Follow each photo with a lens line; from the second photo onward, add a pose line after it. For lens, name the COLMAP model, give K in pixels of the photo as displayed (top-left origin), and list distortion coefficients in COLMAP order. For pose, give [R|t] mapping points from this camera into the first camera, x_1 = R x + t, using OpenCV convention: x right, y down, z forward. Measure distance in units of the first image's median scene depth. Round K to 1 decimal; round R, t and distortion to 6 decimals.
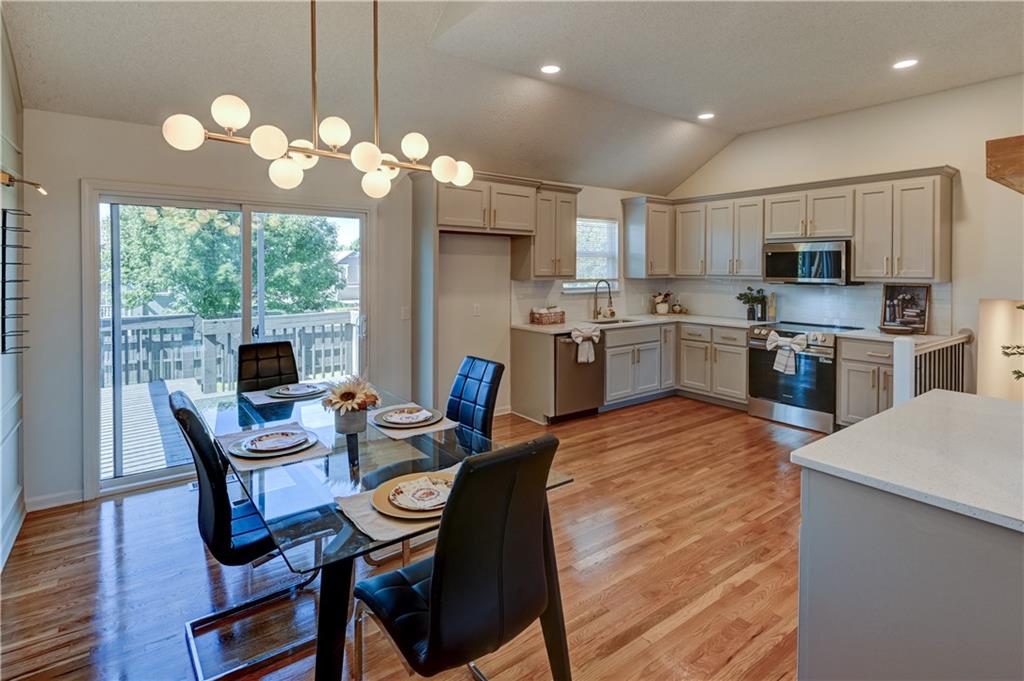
lens RADIAL K [[472.4, 0, 488.7], [0, 472.4, 267.9], [0, 0, 1]] dist [0.001933, -0.000287]
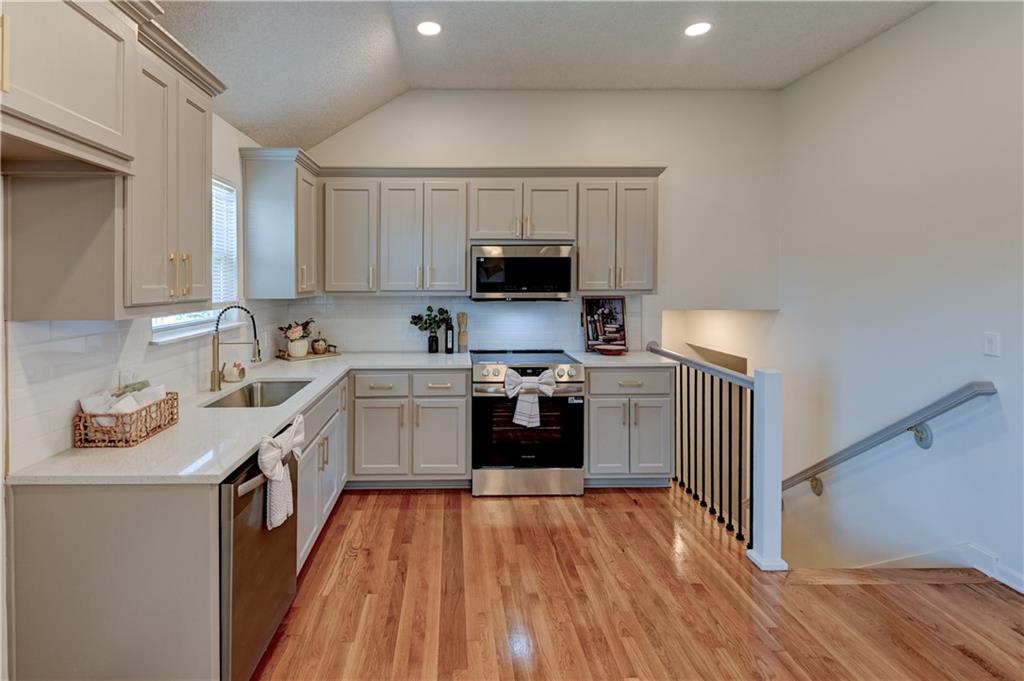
lens RADIAL K [[479.2, 0, 414.6], [0, 479.2, 283.3], [0, 0, 1]] dist [0.002506, 0.000308]
pose [[0.556579, -0.009071, 0.830745, -0.060733], [0.003092, 0.999956, 0.008846, -0.000628], [-0.830789, -0.002355, 0.556583, 0.644435]]
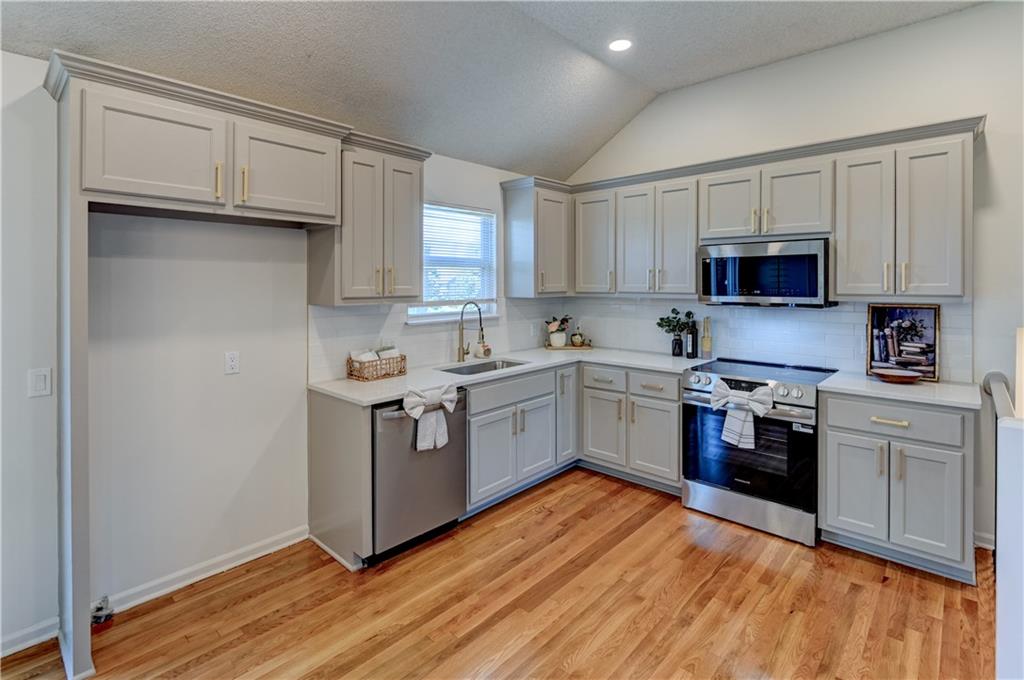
lens RADIAL K [[465.5, 0, 508.5], [0, 465.5, 283.1], [0, 0, 1]] dist [0.001314, -0.000531]
pose [[0.970274, -0.006896, 0.241912, 0.151174], [0.006628, 0.999976, 0.001922, -0.000801], [-0.241919, -0.000262, 0.970296, 0.405115]]
